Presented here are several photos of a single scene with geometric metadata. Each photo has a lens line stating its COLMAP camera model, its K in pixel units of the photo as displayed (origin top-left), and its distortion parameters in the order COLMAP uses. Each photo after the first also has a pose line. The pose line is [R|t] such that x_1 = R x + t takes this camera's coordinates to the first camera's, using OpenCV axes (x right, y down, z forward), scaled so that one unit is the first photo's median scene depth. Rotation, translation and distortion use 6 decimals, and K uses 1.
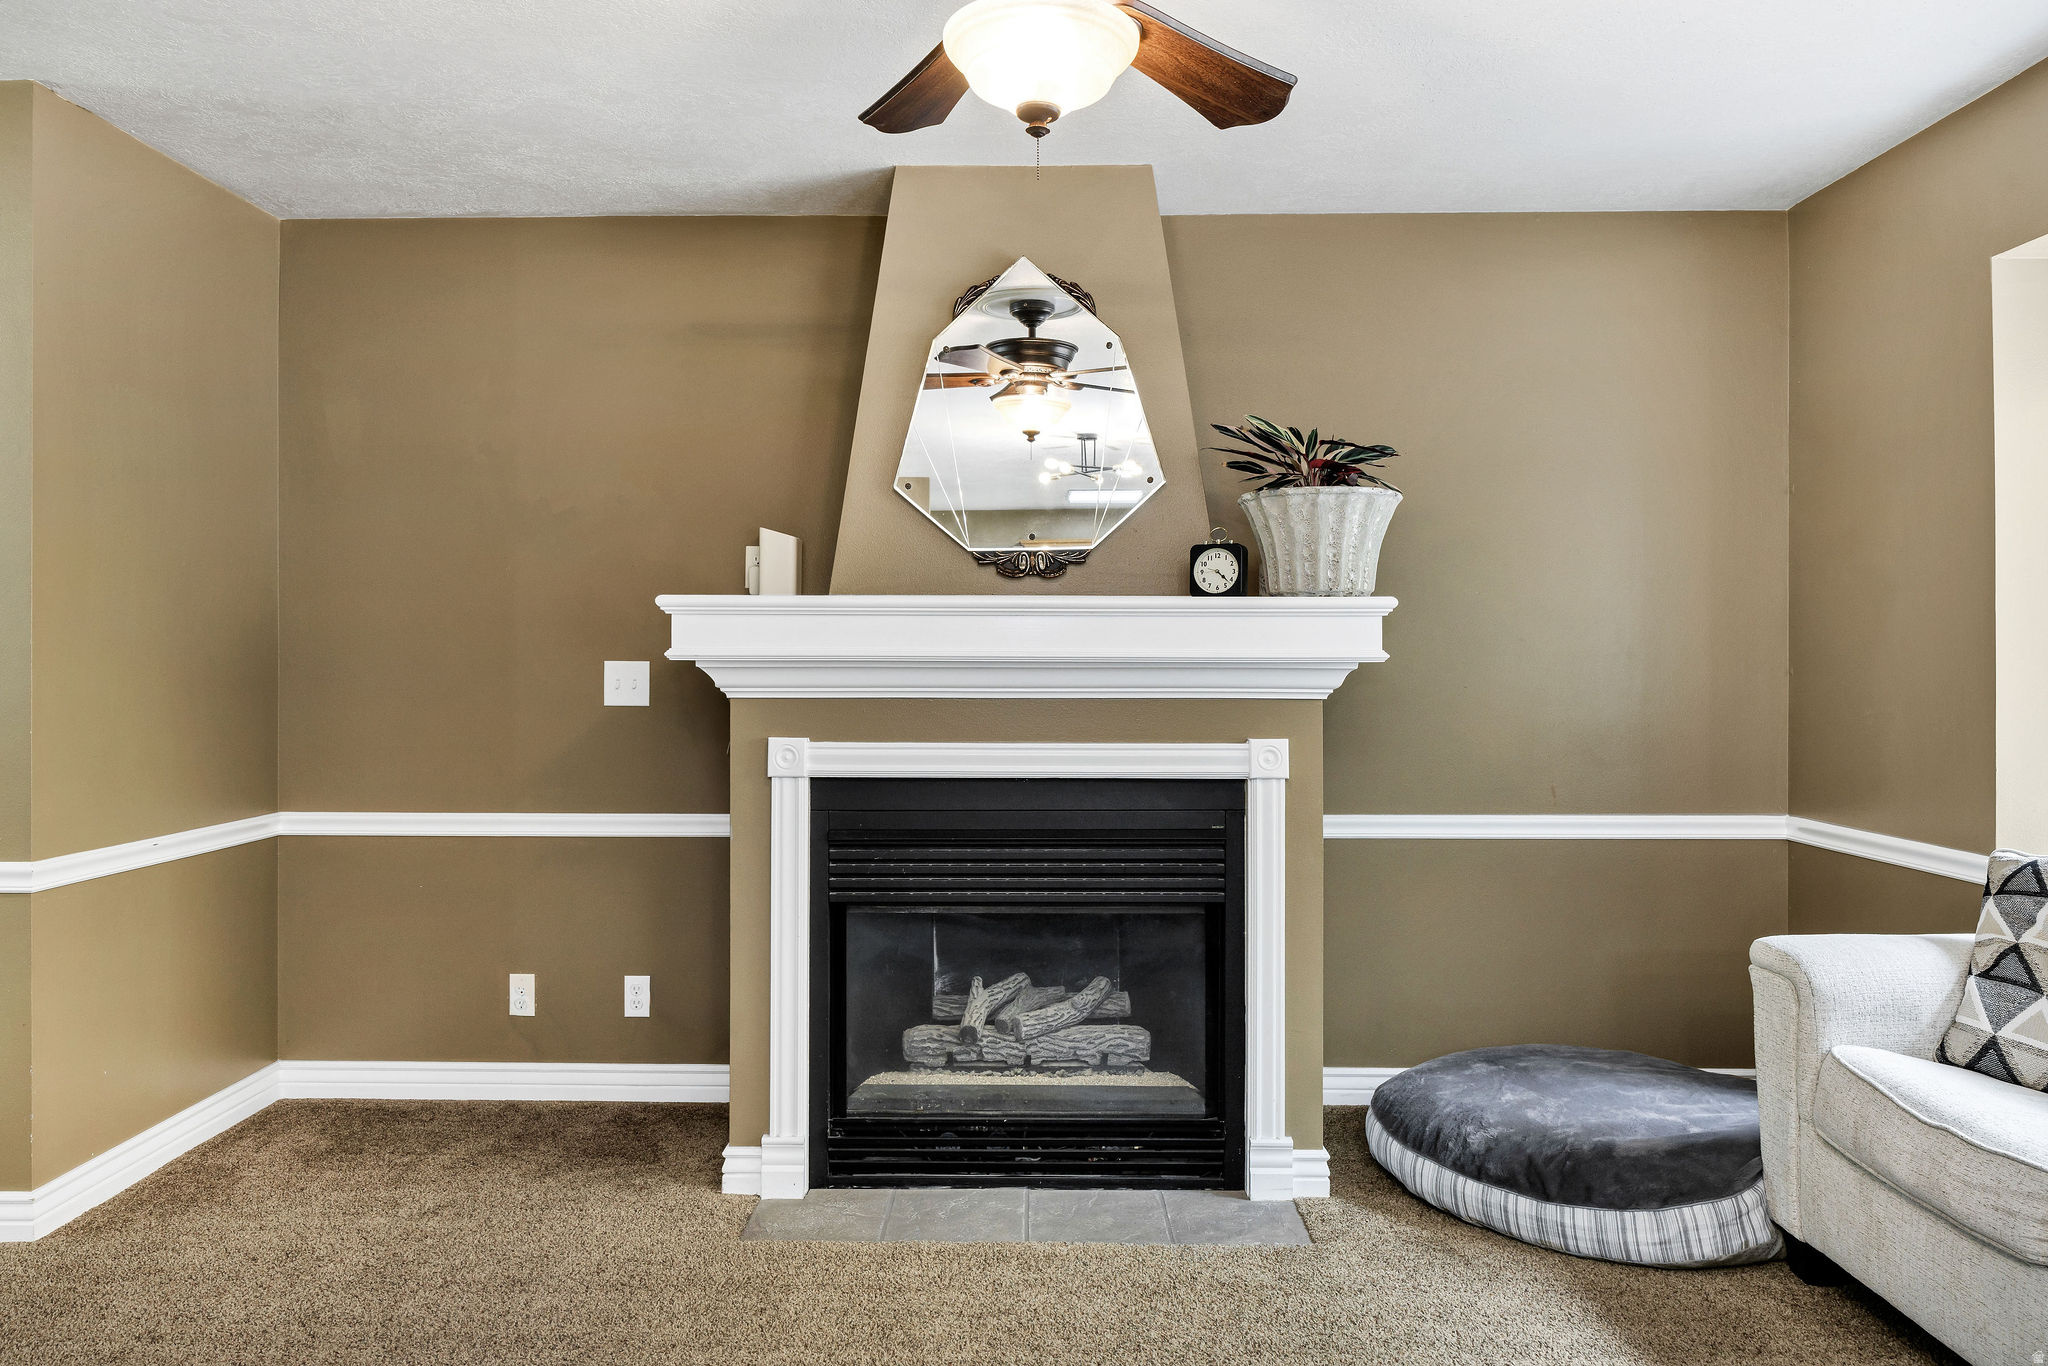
lens RADIAL K [[1310.7, 0, 1024.0], [0, 1310.7, 683.0], [0, 0, 1]] dist [0.001937, -0.000654]
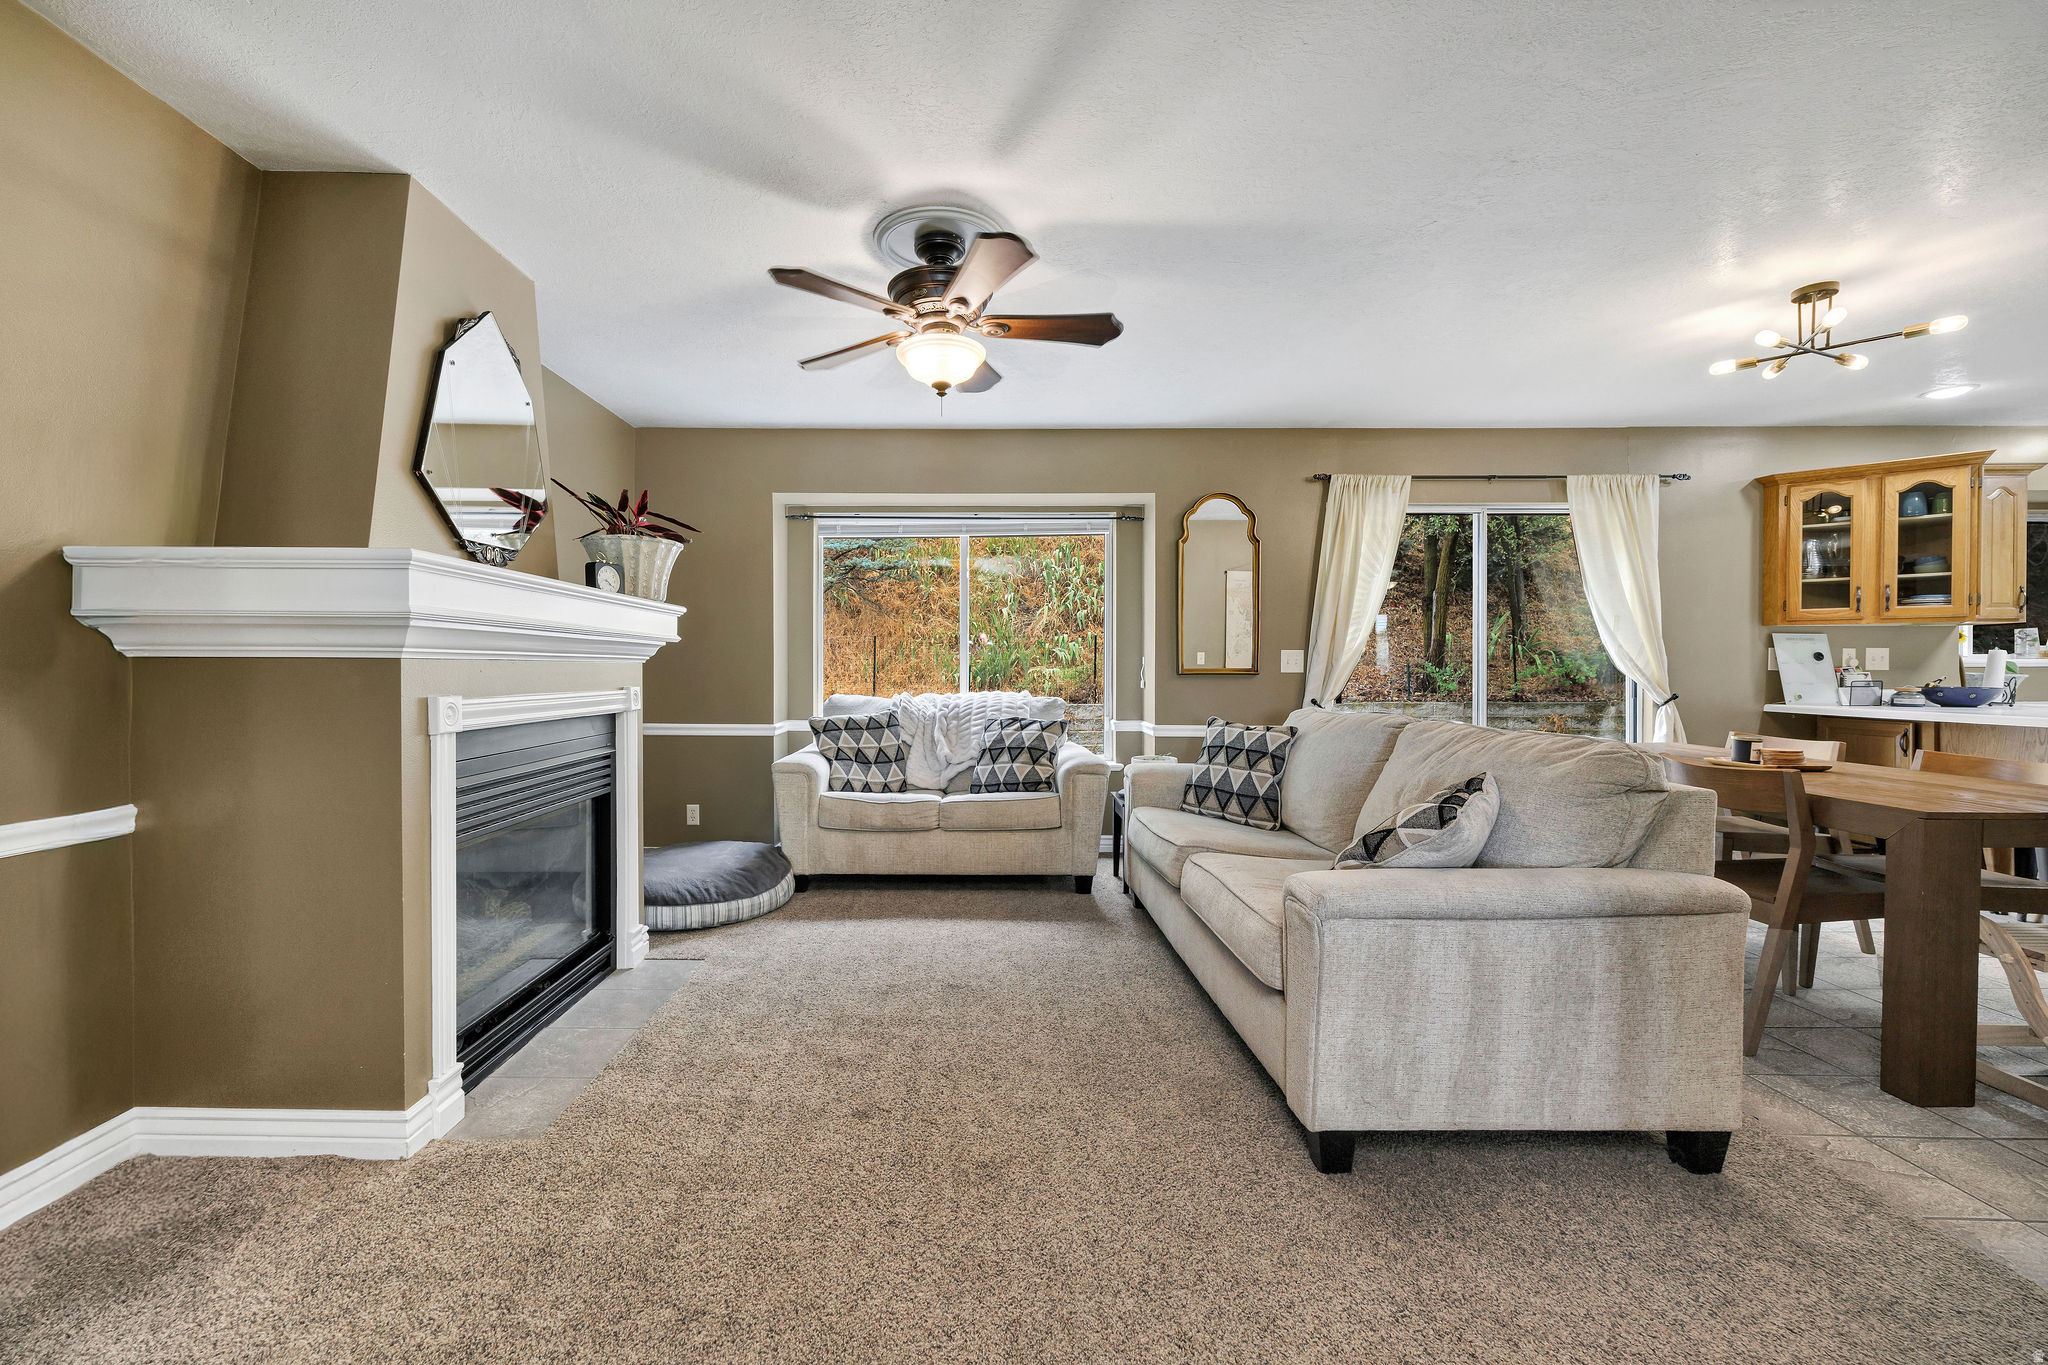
lens RADIAL K [[816.5, 0, 998.2], [0, 816.5, 662.4], [0, 0, 1]] dist [-0.002701, -0.000156]
pose [[-0.005502, 0.005959, 0.999967, -0.838126], [0.013542, 0.999891, -0.005884, 0.025165], [-0.999893, 0.013509, -0.005582, 0.547008]]
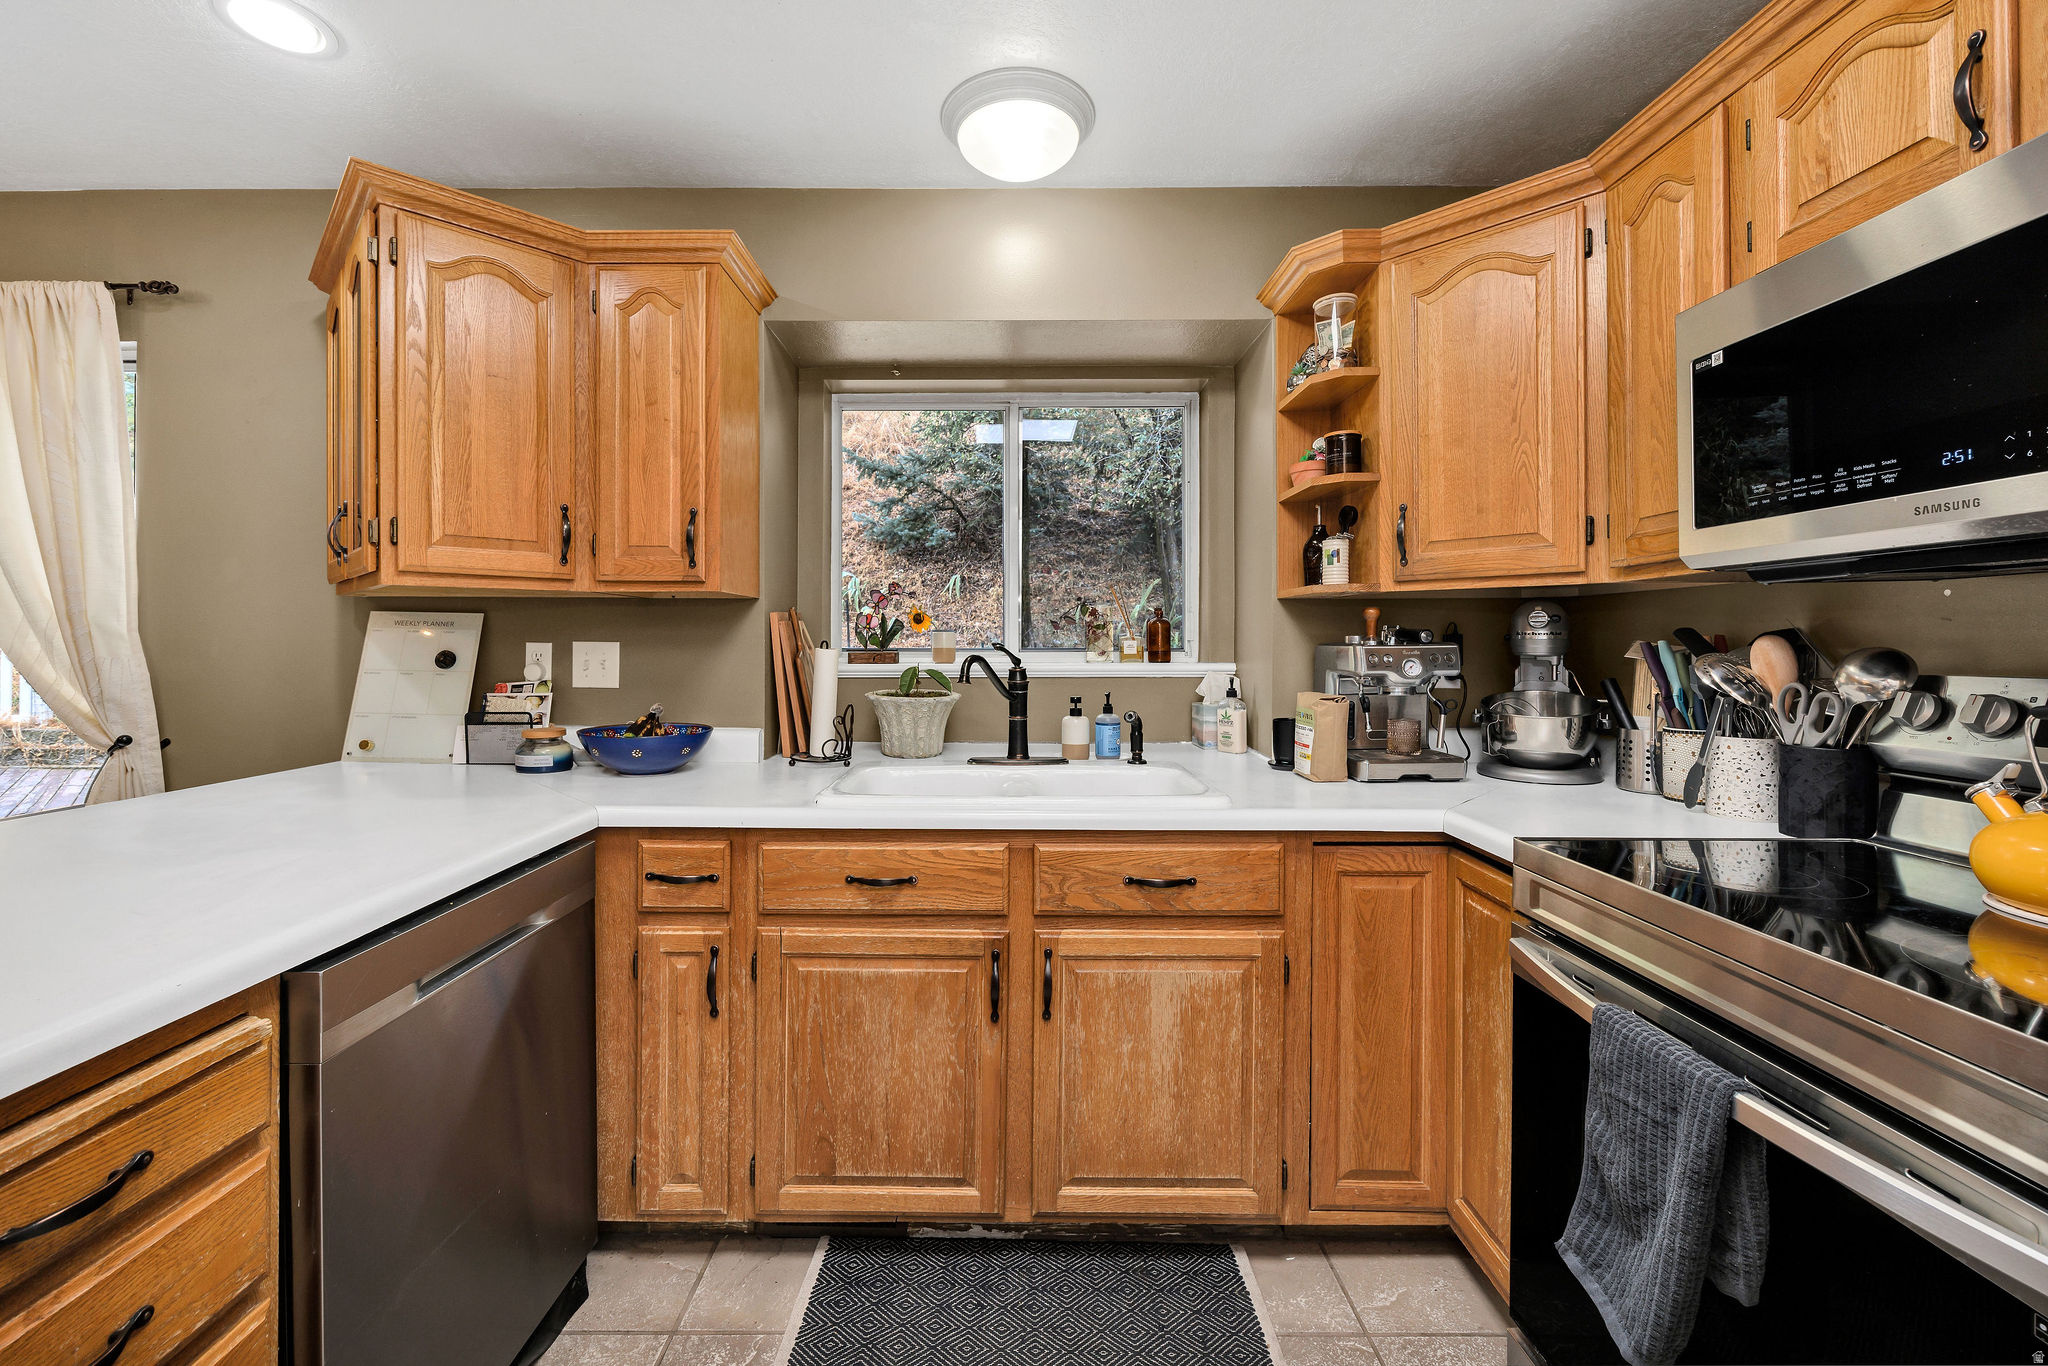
lens RADIAL K [[816.5, 0, 998.2], [0, 816.5, 662.9], [0, 0, 1]] dist [-0.002701, -0.000156]
pose [[-0.004596, -0.020768, 0.999774, -0.075047], [0.007799, 0.999753, 0.020804, 0.016893], [-0.999959, 0.007893, -0.004433, -1.489620]]
